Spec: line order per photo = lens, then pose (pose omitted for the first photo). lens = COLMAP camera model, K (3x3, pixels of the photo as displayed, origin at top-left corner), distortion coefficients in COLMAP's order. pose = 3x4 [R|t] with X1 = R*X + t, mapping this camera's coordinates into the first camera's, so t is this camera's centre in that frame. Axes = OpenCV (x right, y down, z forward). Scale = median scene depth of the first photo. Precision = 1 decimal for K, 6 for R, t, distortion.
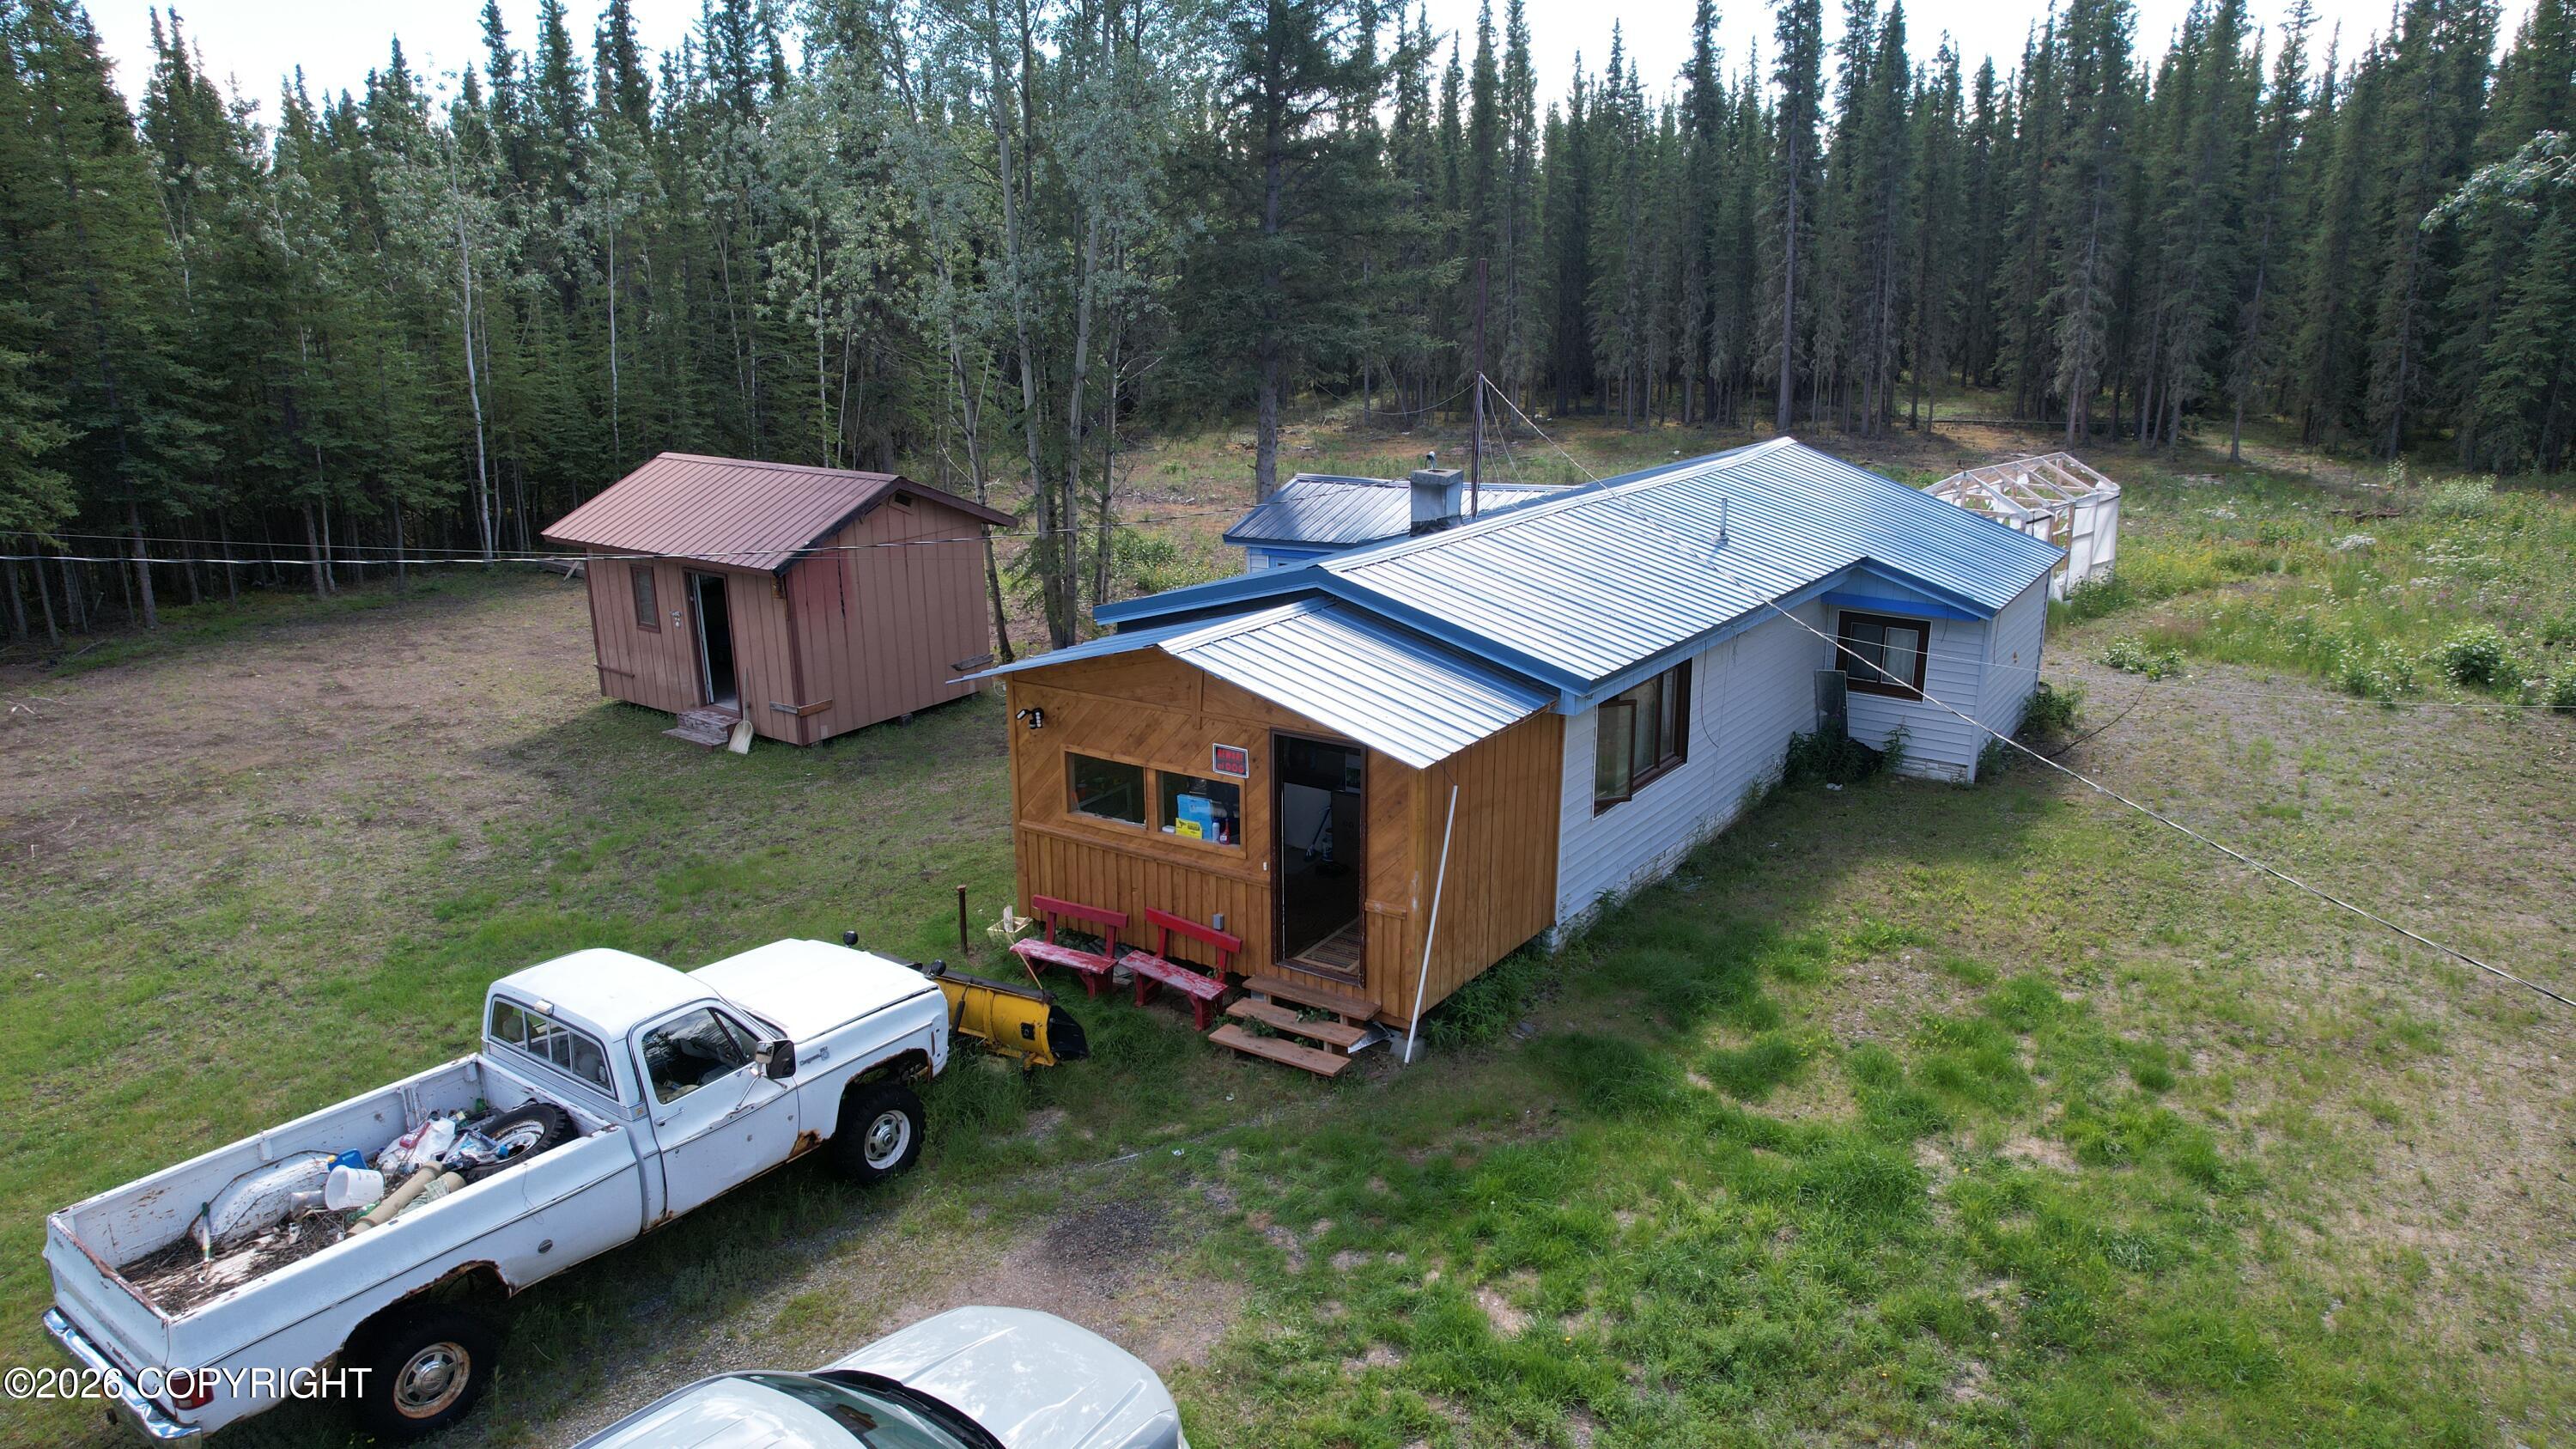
lens RADIAL K [[1651.2, 0, 1289.0], [0, 1651.2, 724.8], [0, 0, 1]] dist [-0.078924, 0.072212]
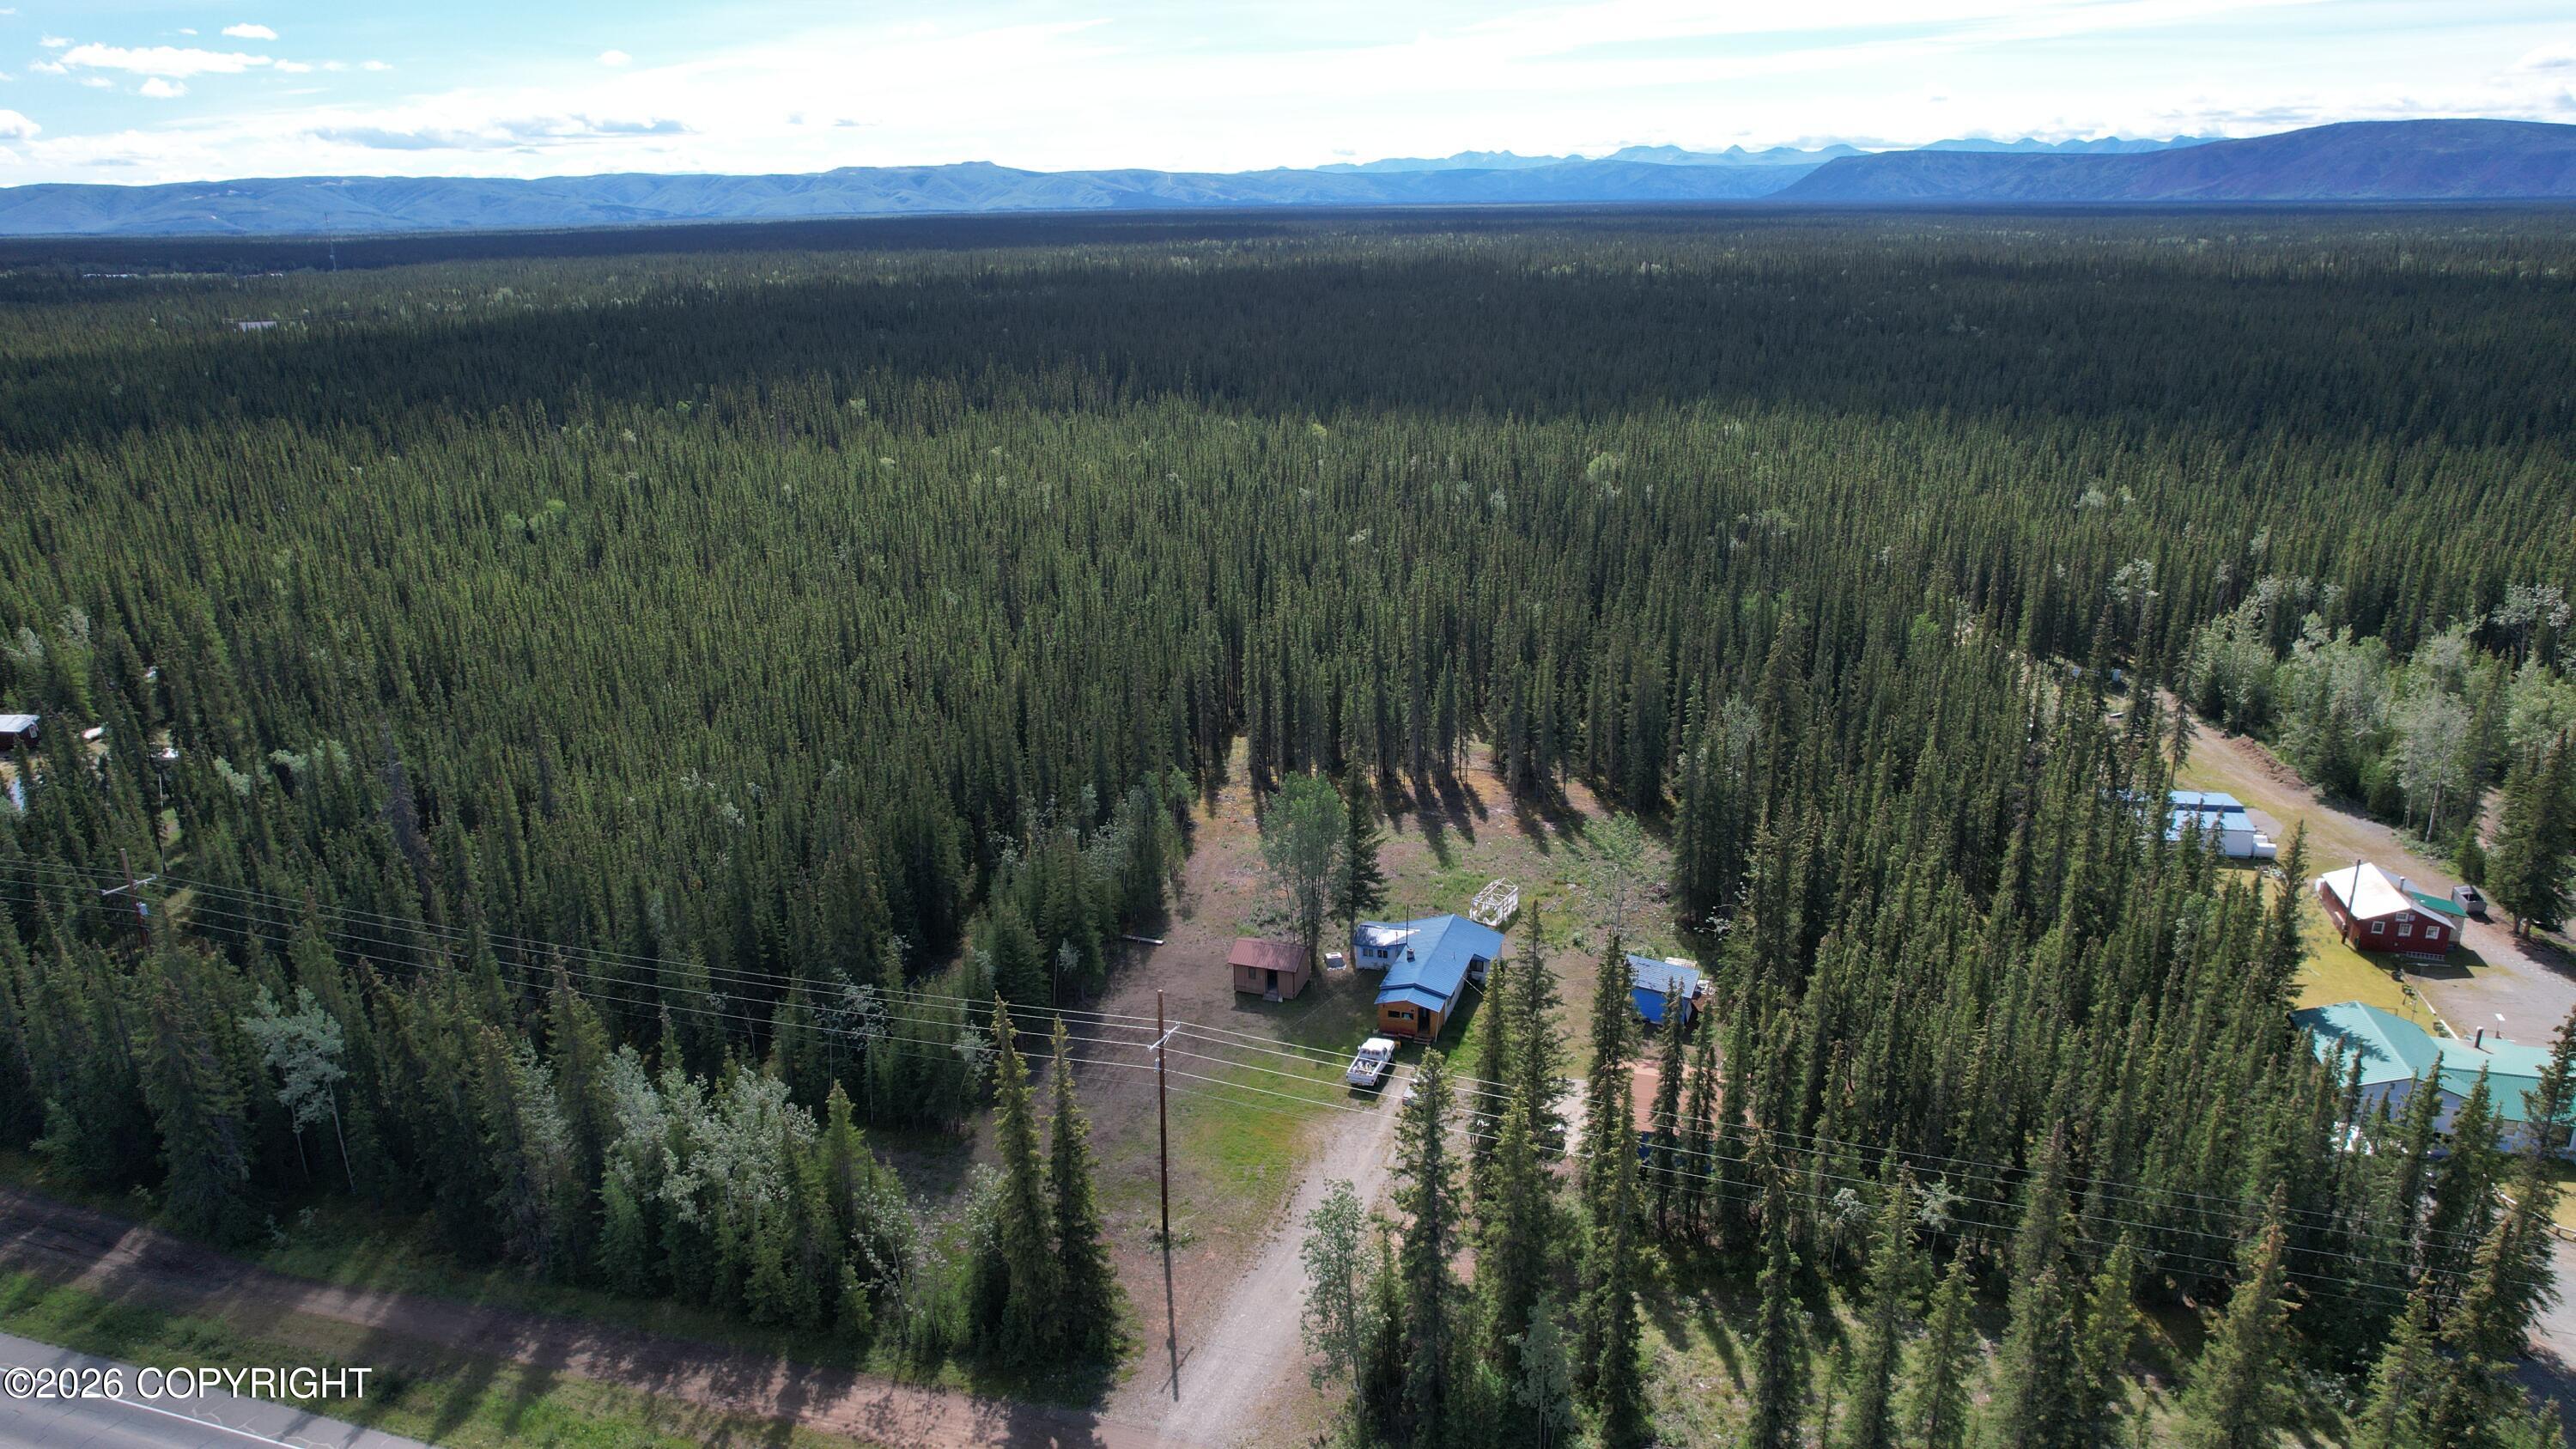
lens RADIAL K [[1651.2, 0, 1292.9], [0, 1651.2, 730.5], [0, 0, 1]] dist [-0.078924, 0.072212]
pose [[0.957663, -0.090047, 0.273447, -2.651108], [0.080531, 0.995697, 0.045855, -1.746974], [-0.276399, -0.021893, 0.960793, -6.594066]]
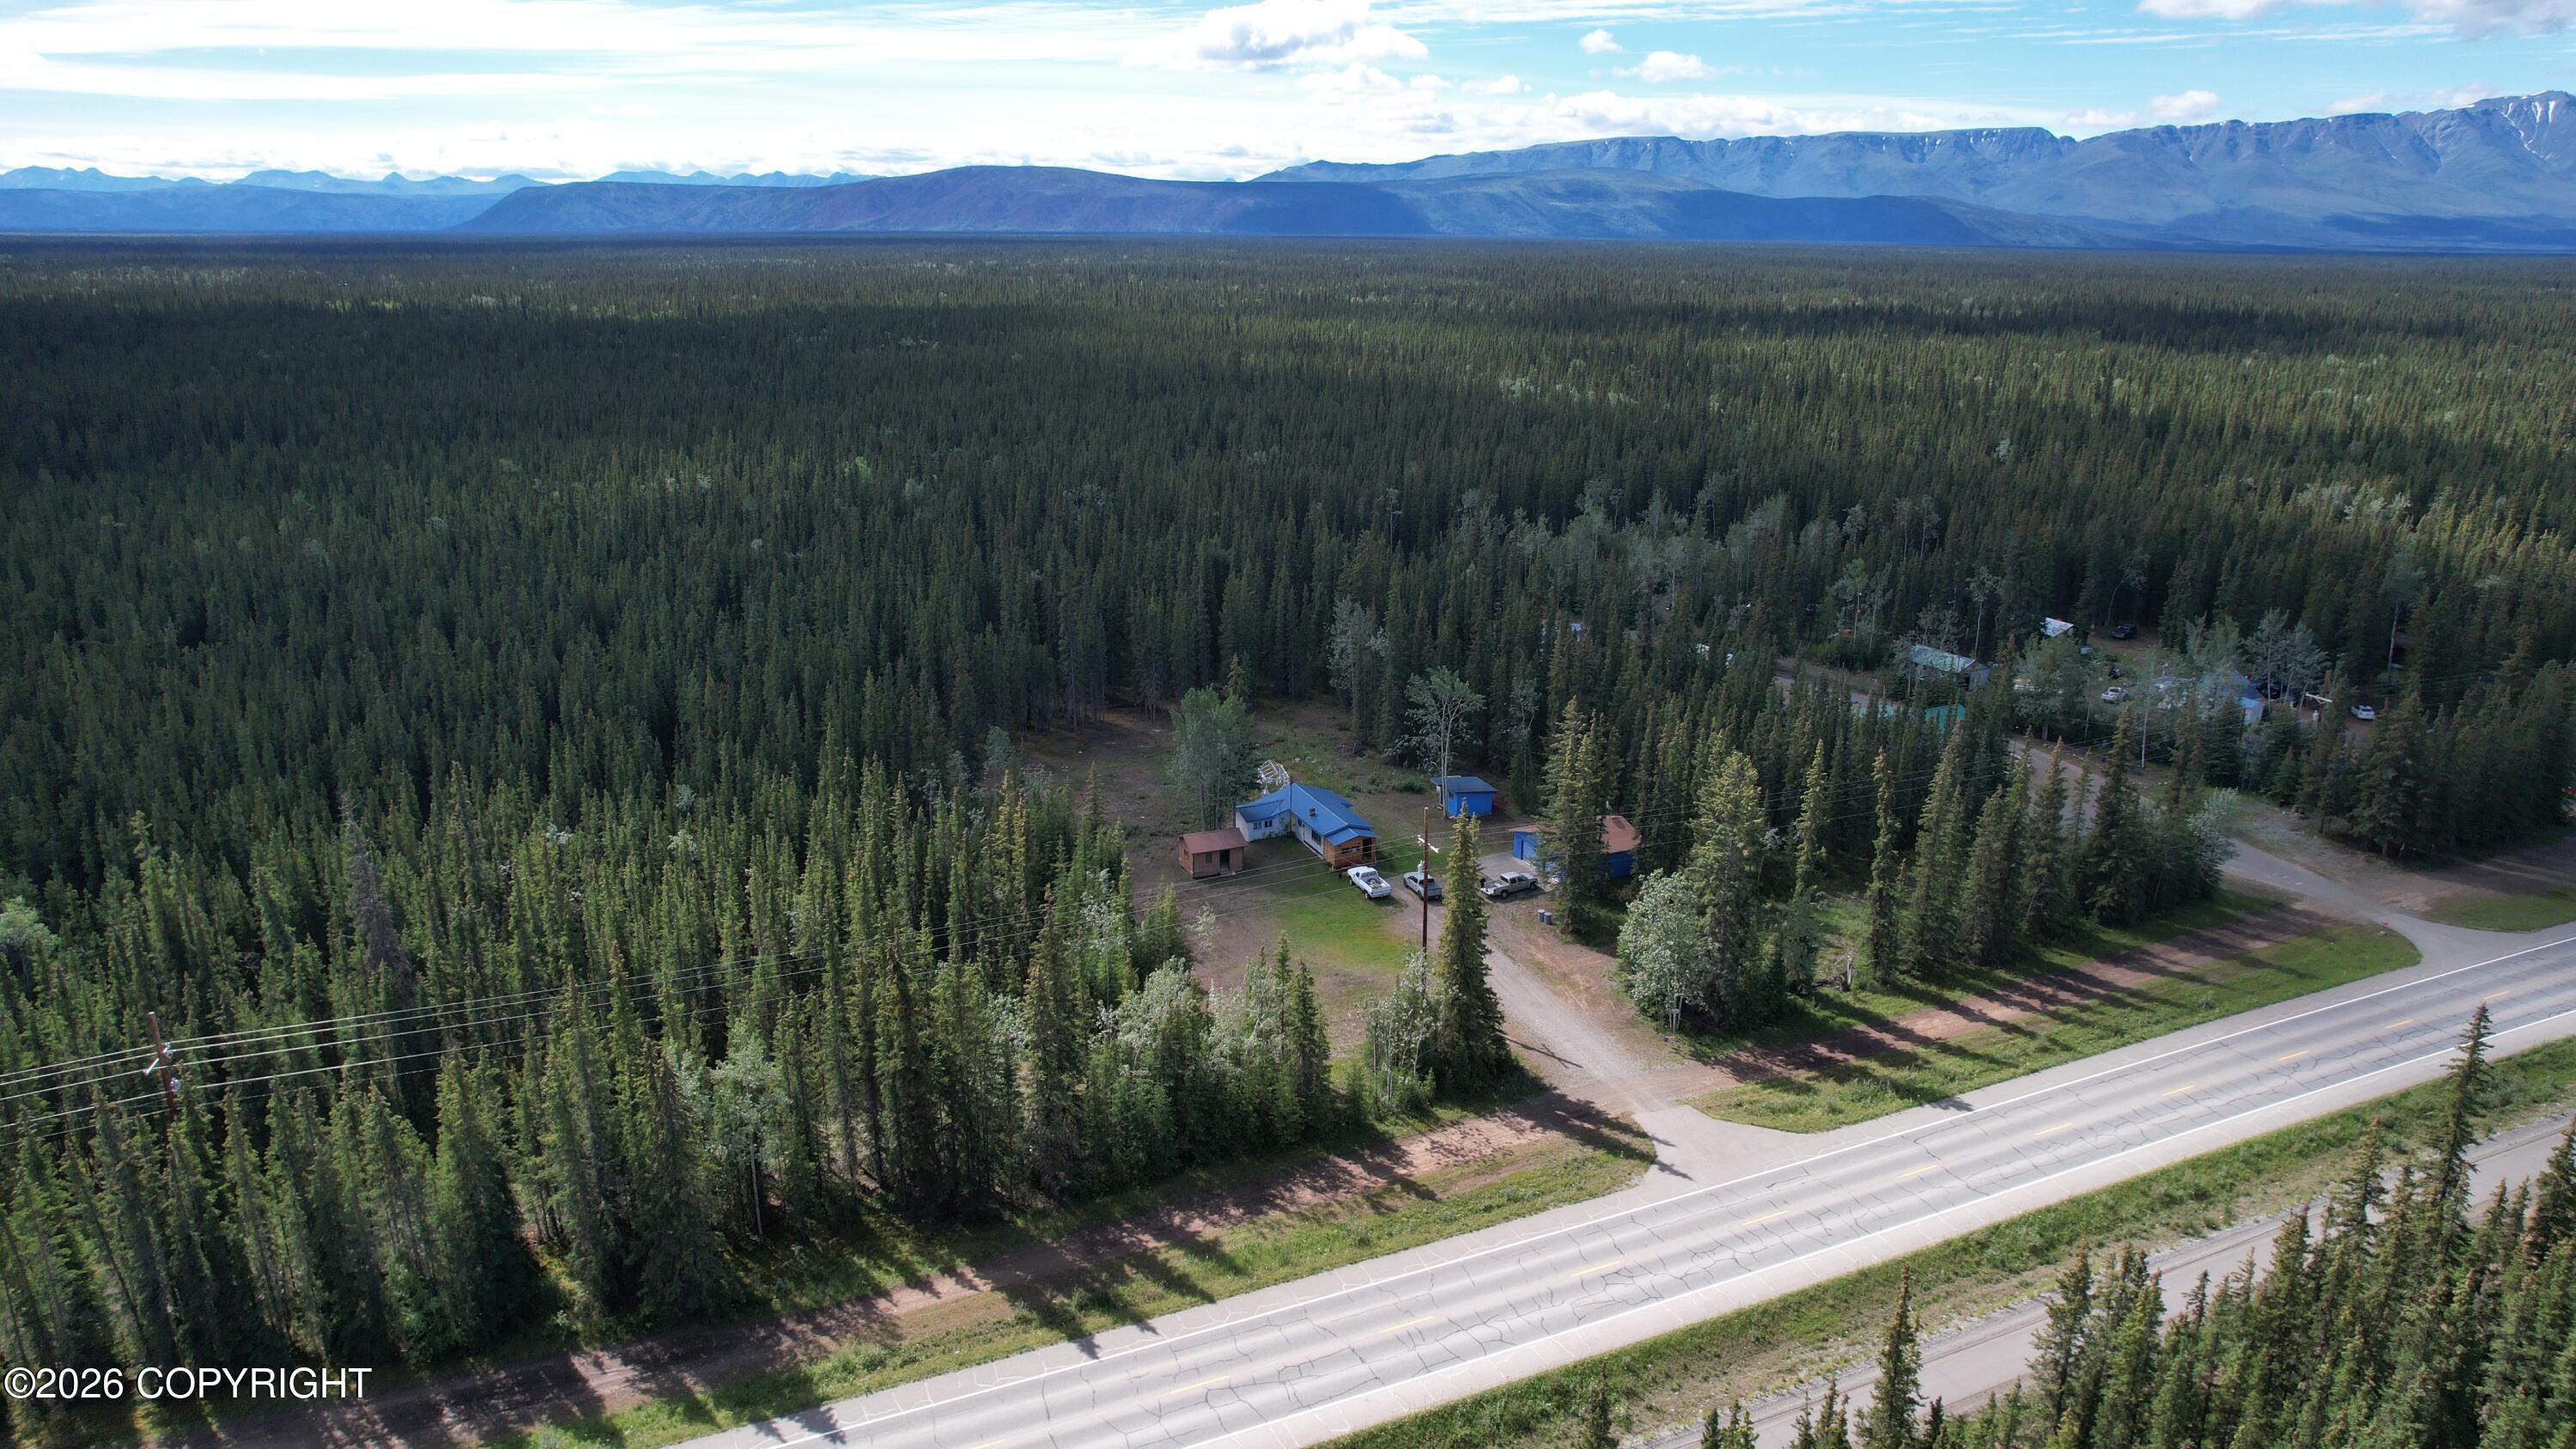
lens RADIAL K [[1651.2, 0, 1292.6], [0, 1651.2, 729.2], [0, 0, 1]] dist [-0.078924, 0.072212]
pose [[0.513046, -0.237222, 0.824930, -8.544426], [0.220948, 0.965165, 0.140135, -2.196341], [-0.829437, 0.110371, 0.547588, -4.451355]]
